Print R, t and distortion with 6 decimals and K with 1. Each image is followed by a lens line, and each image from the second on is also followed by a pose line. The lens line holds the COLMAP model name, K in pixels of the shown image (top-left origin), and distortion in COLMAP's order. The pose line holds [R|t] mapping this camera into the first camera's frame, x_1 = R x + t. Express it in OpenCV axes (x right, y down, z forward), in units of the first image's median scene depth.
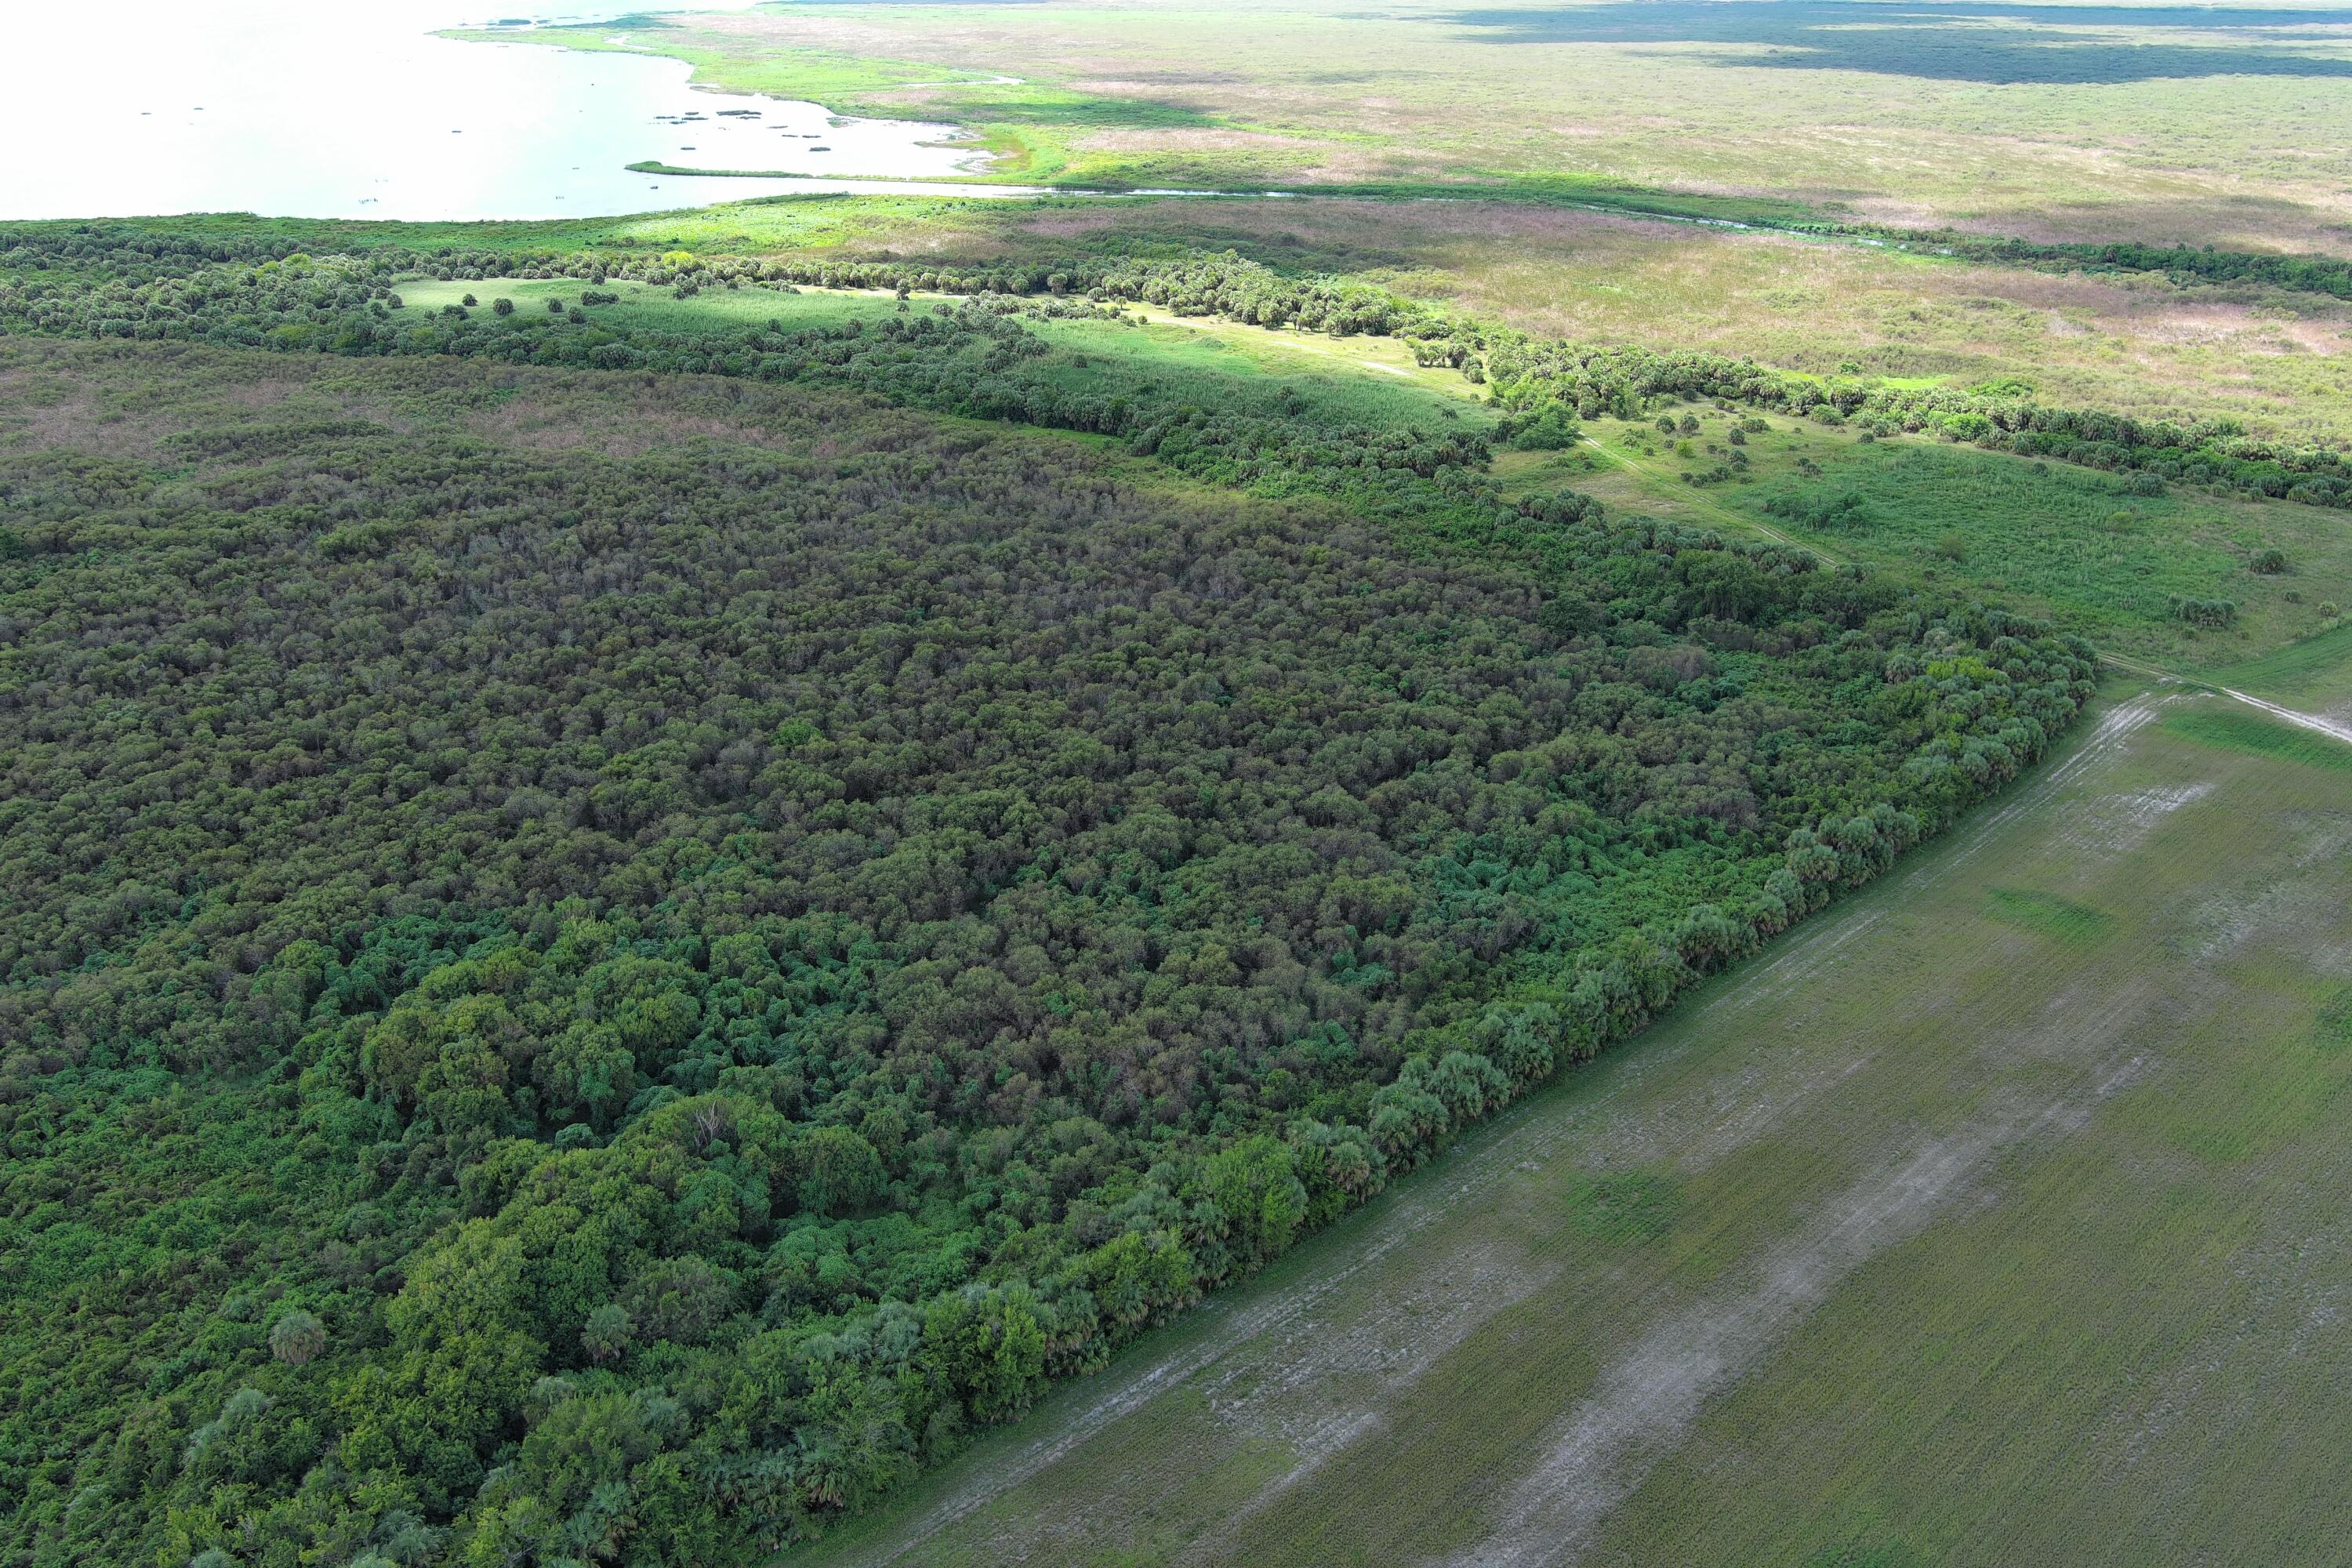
lens RADIAL K [[1818.8, 0, 1173.7], [0, 1818.8, 777.9], [0, 0, 1]] dist [0.029996, -0.035838]
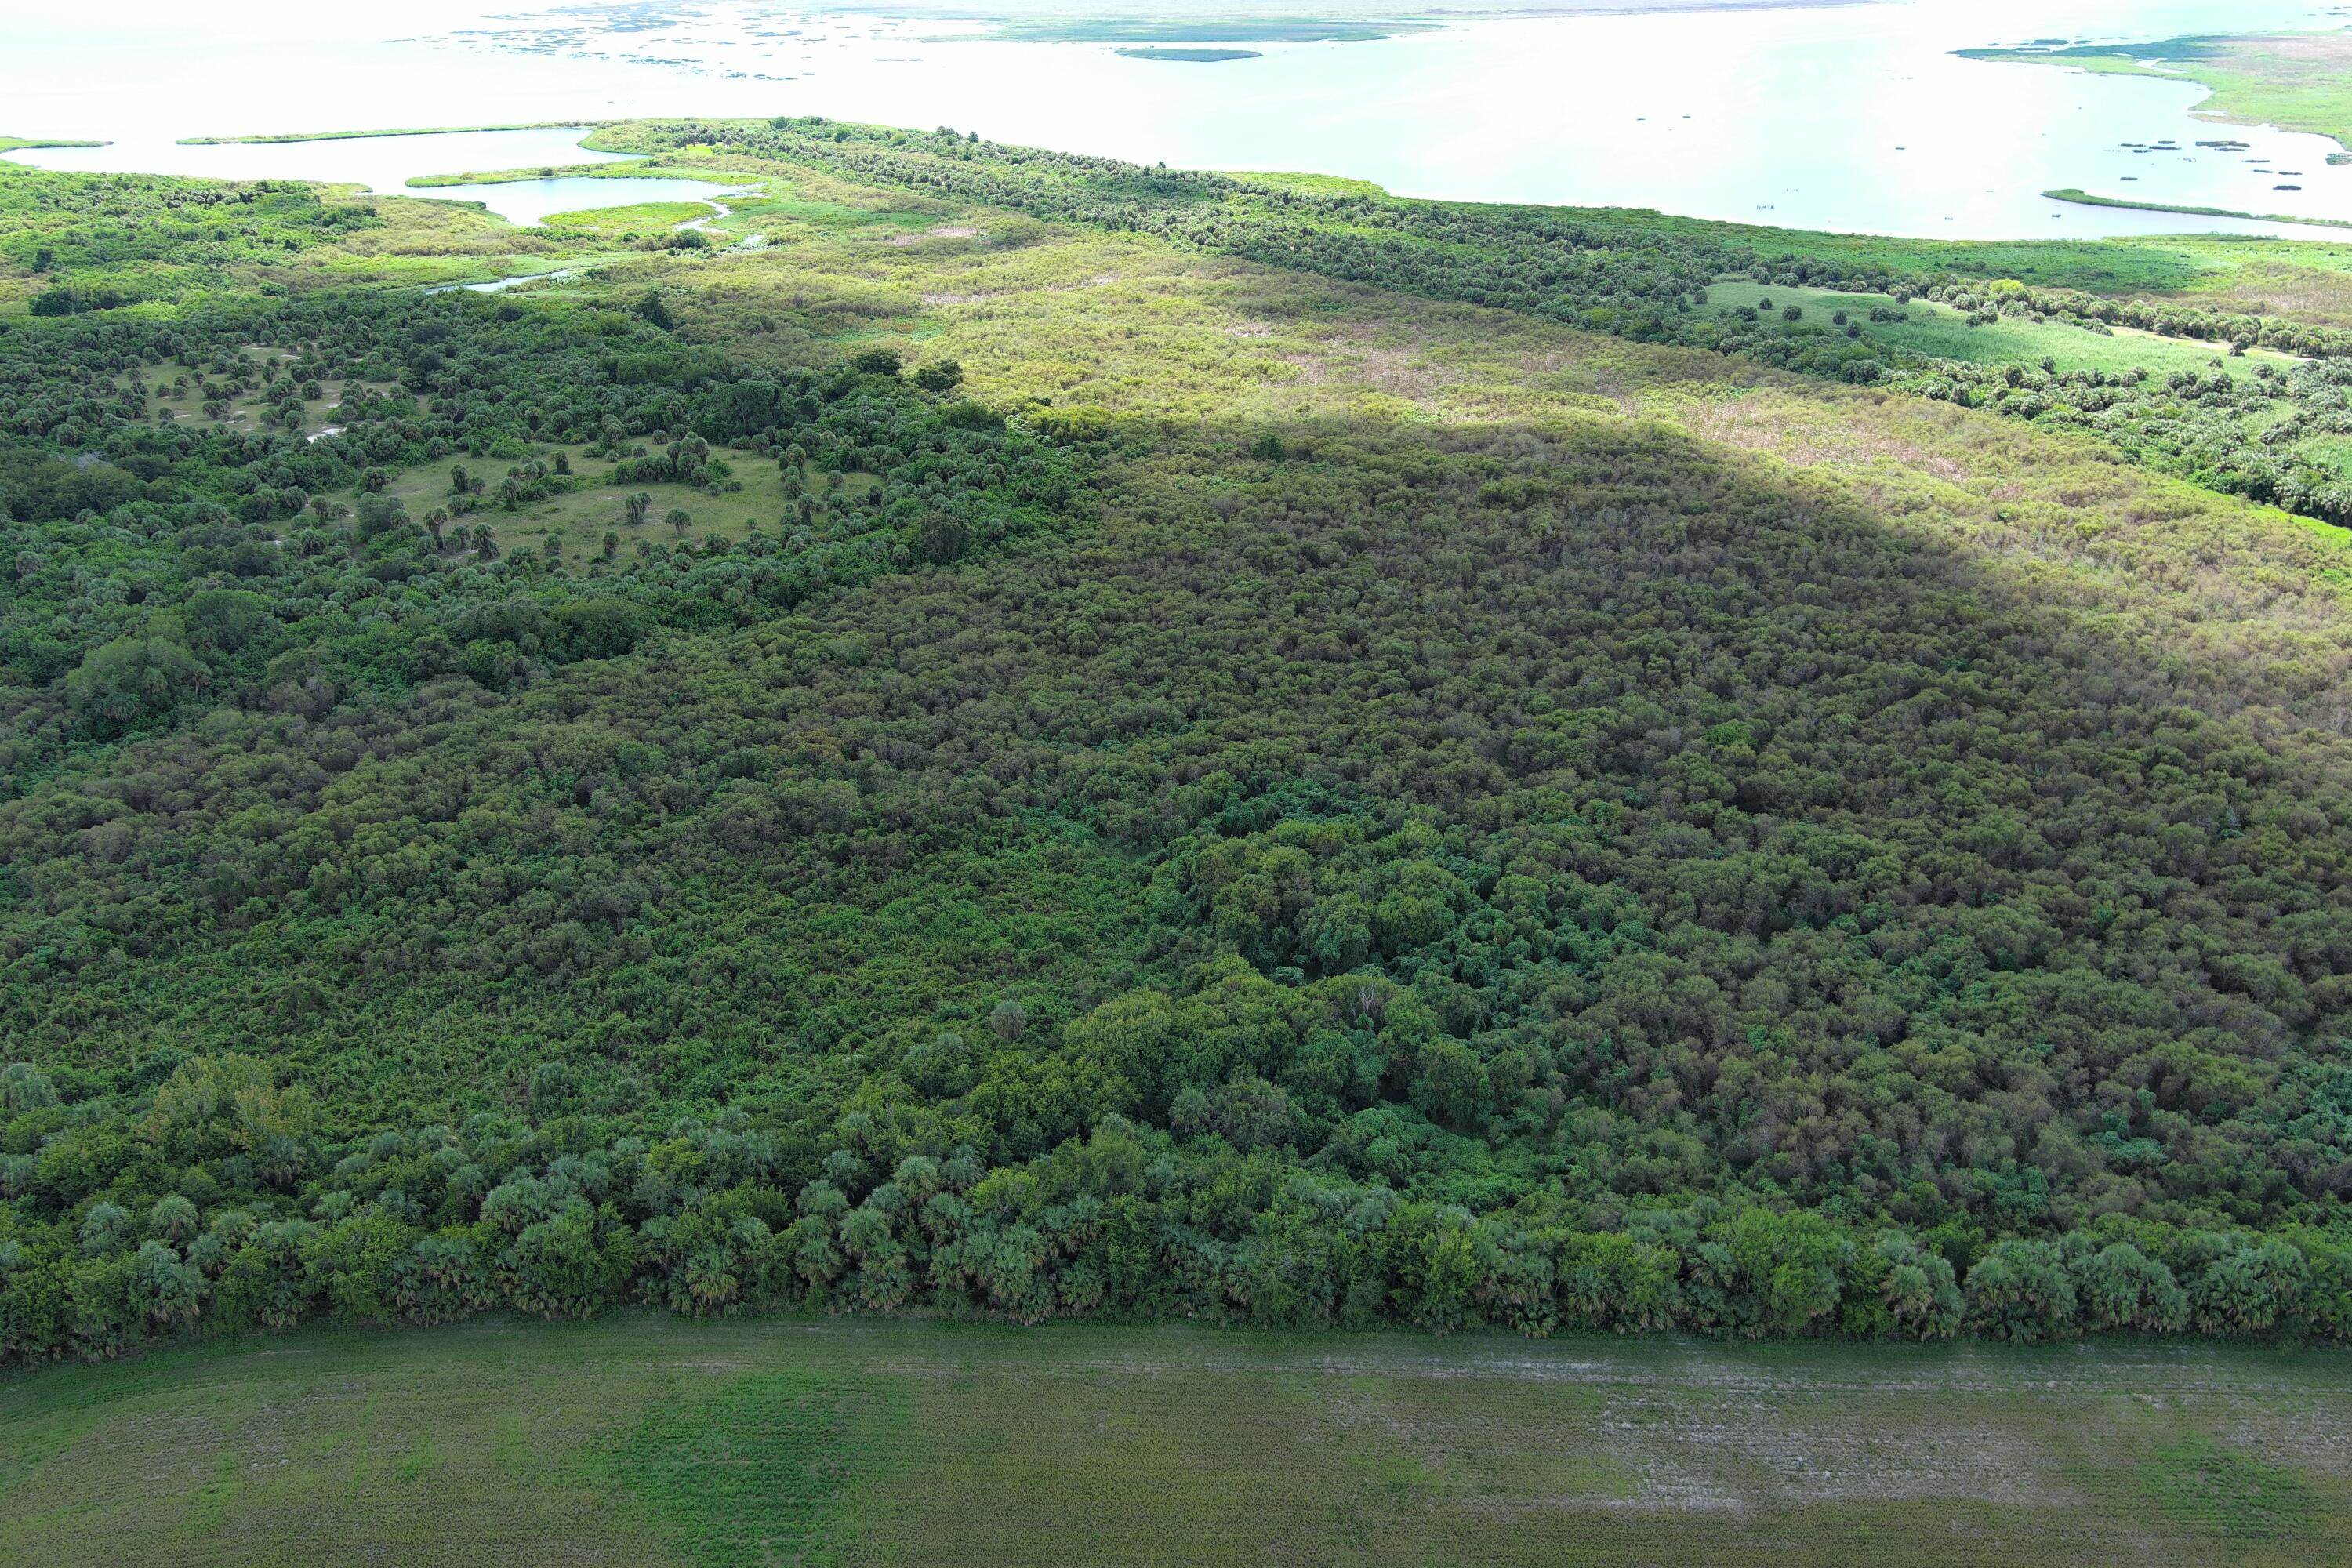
lens RADIAL K [[1818.8, 0, 1173.7], [0, 1818.8, 777.9], [0, 0, 1]] dist [0.029996, -0.035838]
pose [[0.723584, 0.274036, -0.633507, 0.278731], [-0.279726, 0.955485, 0.093815, -0.012920], [0.631015, 0.109325, 0.768029, 0.029740]]
